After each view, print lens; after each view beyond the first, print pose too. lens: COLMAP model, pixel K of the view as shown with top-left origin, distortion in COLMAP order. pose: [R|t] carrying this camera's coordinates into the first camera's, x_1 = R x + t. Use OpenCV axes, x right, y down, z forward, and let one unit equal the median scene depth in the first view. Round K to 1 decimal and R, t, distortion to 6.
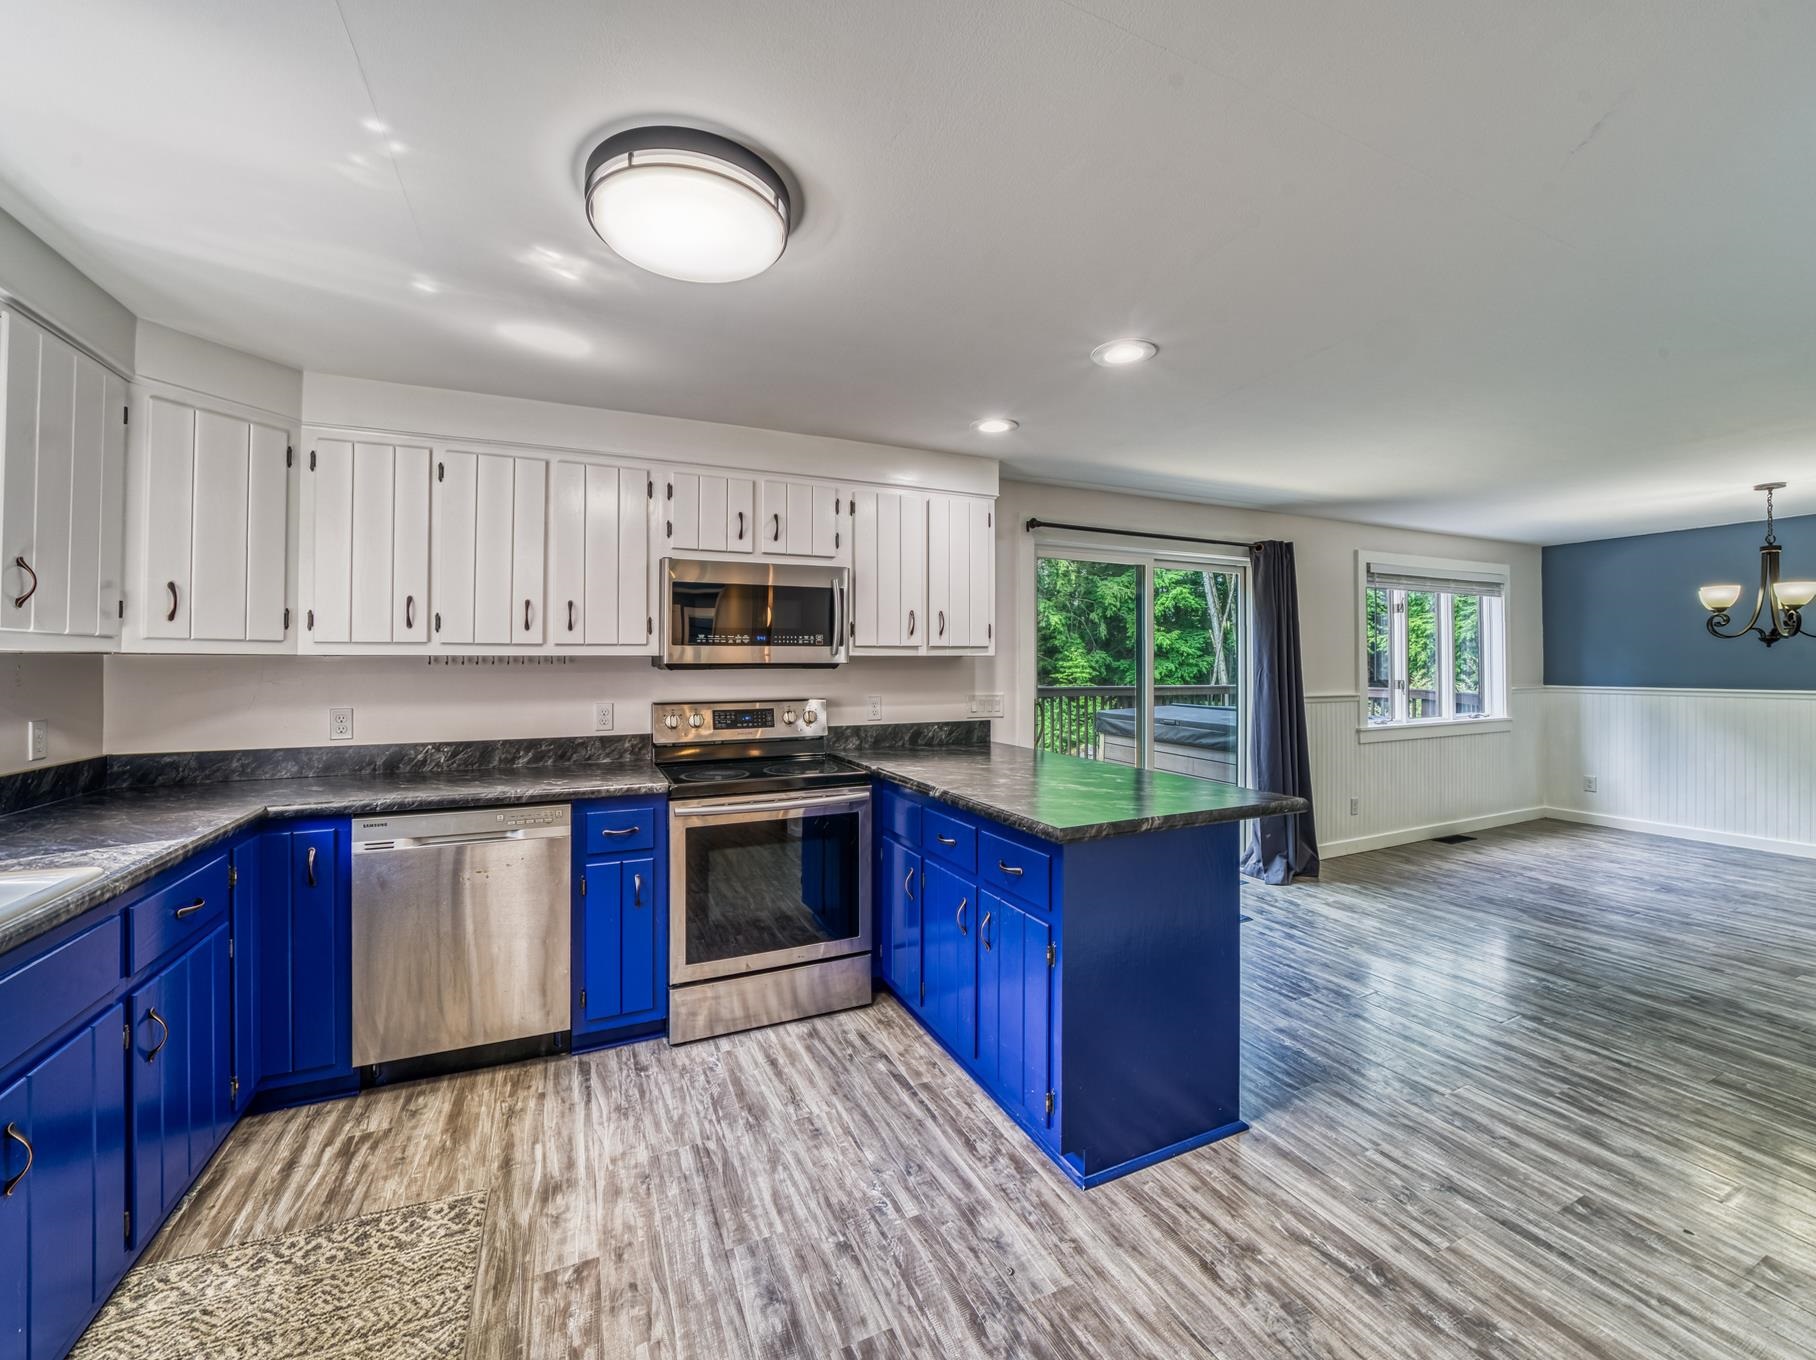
lens RADIAL K [[722.8, 0, 907.8], [0, 722.8, 656.2], [0, 0, 1]] dist [-0.023025, 0.002586]
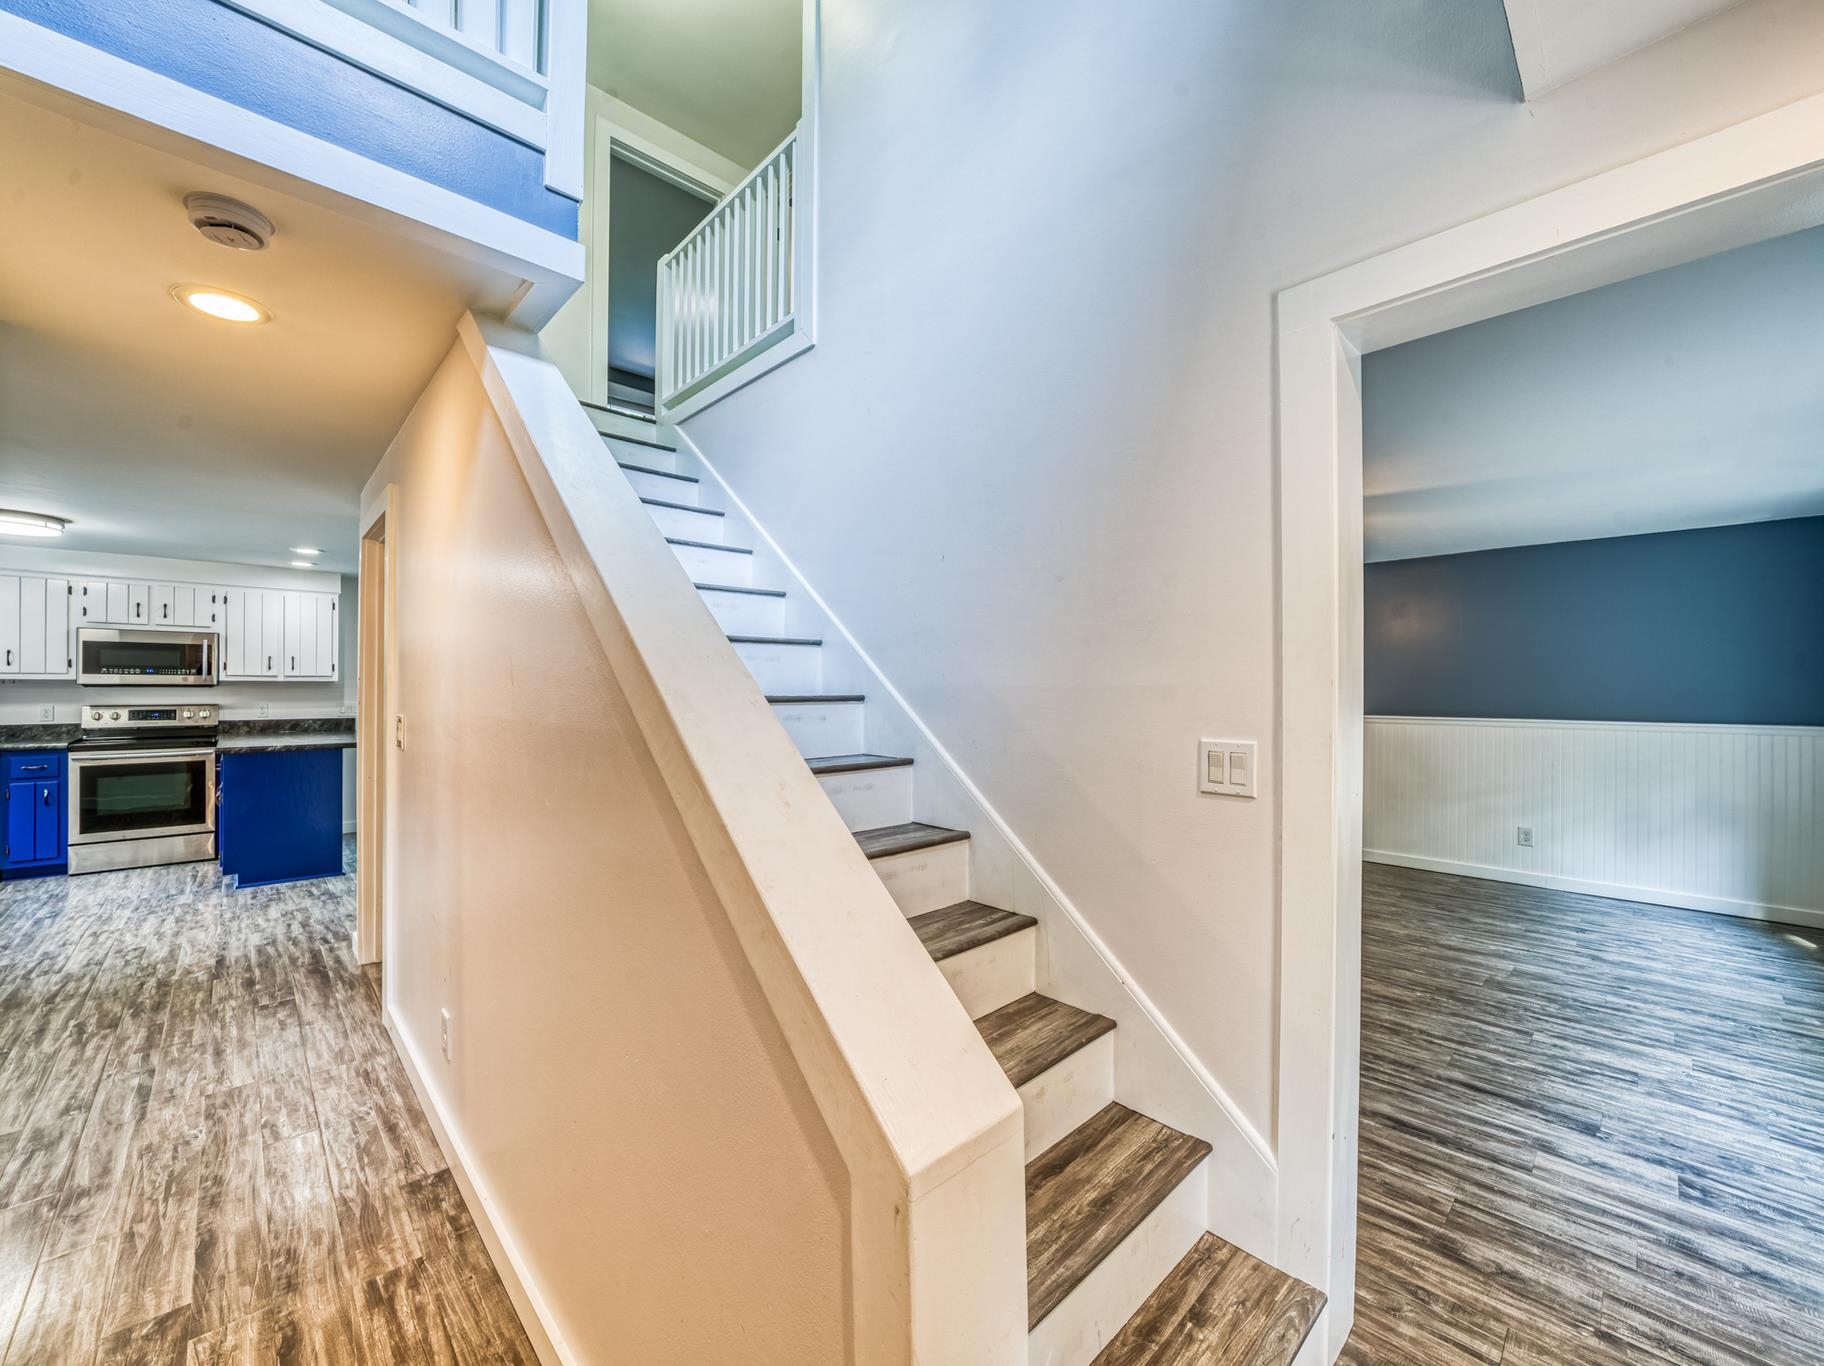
lens RADIAL K [[726.0, 0, 913.9], [0, 726.0, 680.5], [0, 0, 1]] dist [-0.023025, 0.002586]
pose [[0.939283, 0.010740, 0.342976, 1.195769], [-0.010898, 0.999940, -0.001466, -0.021399], [-0.342971, -0.002360, 0.939343, -1.642087]]
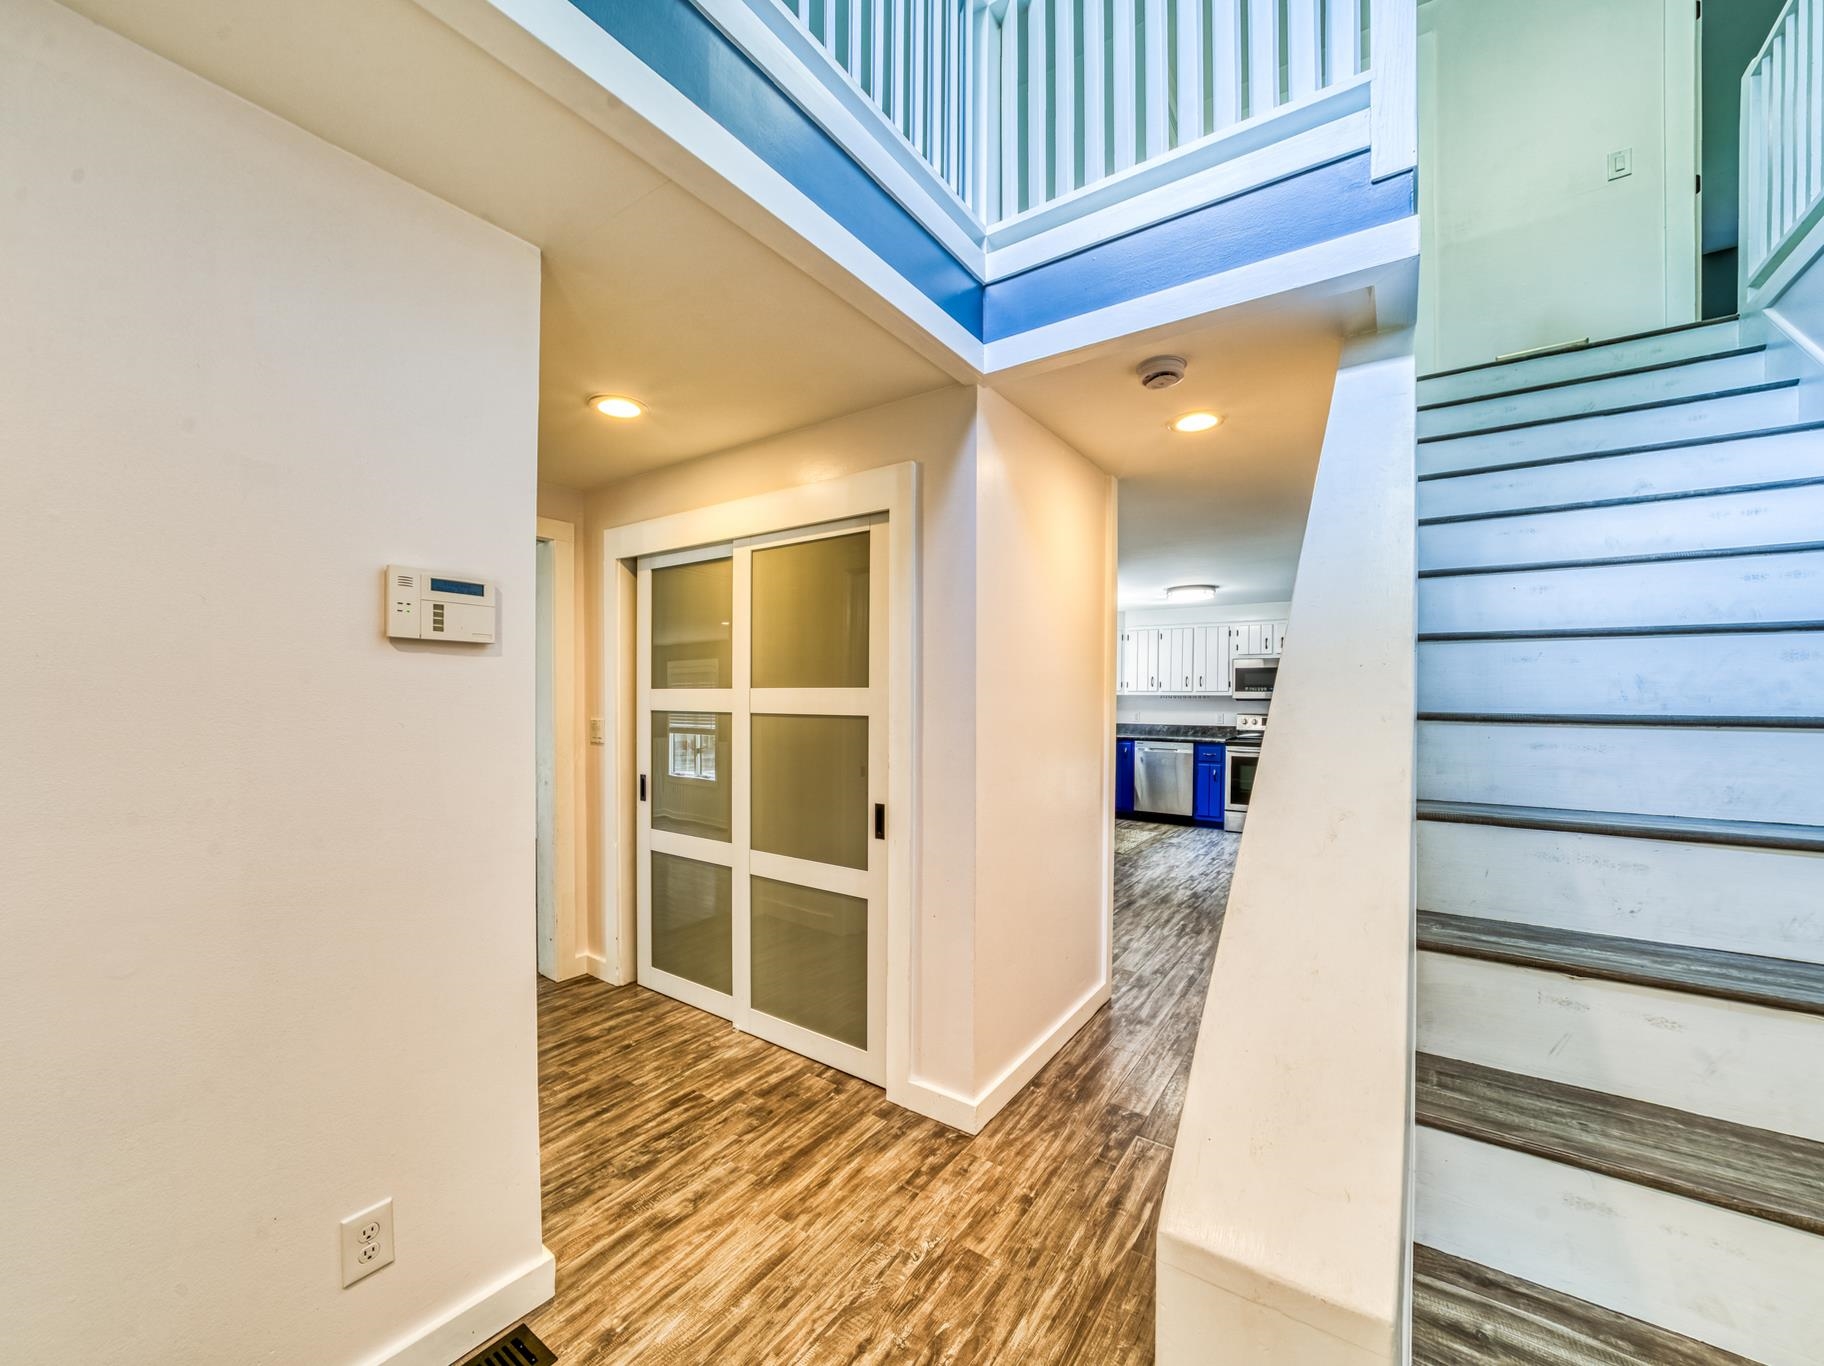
lens RADIAL K [[726.0, 0, 905.6], [0, 726.0, 709.1], [0, 0, 1]] dist [-0.023025, 0.002586]
pose [[0.511963, 0.023518, -0.858685, 1.492827], [-0.001346, 0.999646, 0.026576, -0.022334], [0.859006, -0.012450, 0.511814, -1.580808]]
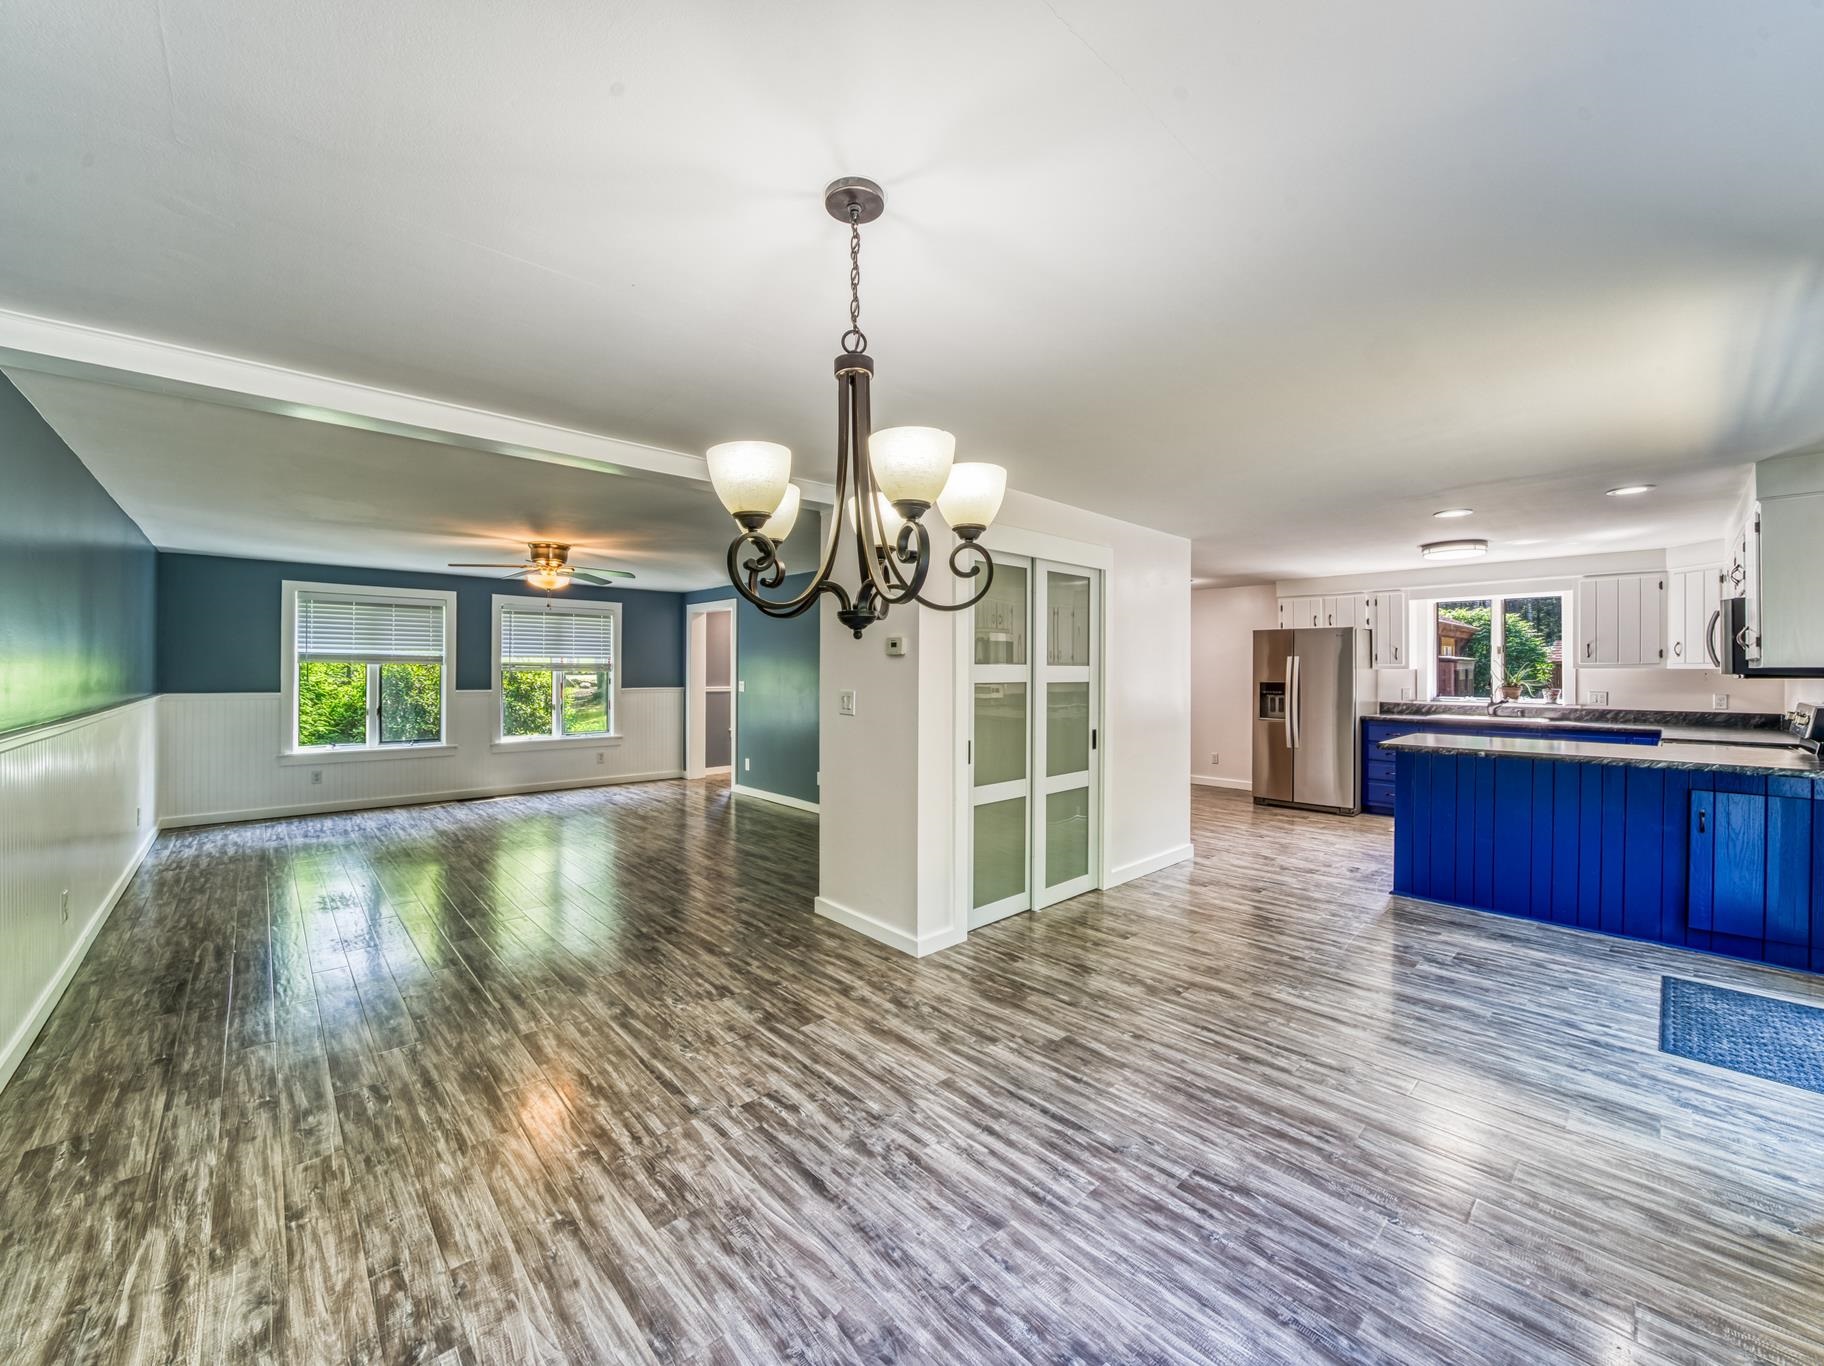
lens RADIAL K [[726.0, 0, 913.0], [0, 726.0, 663.1], [0, 0, 1]] dist [-0.023025, 0.002586]
pose [[-0.948478, -0.003041, -0.316829, 2.049953], [0.002660, 0.999842, -0.017559, 0.011618], [0.316832, -0.017497, -0.948320, 2.122626]]
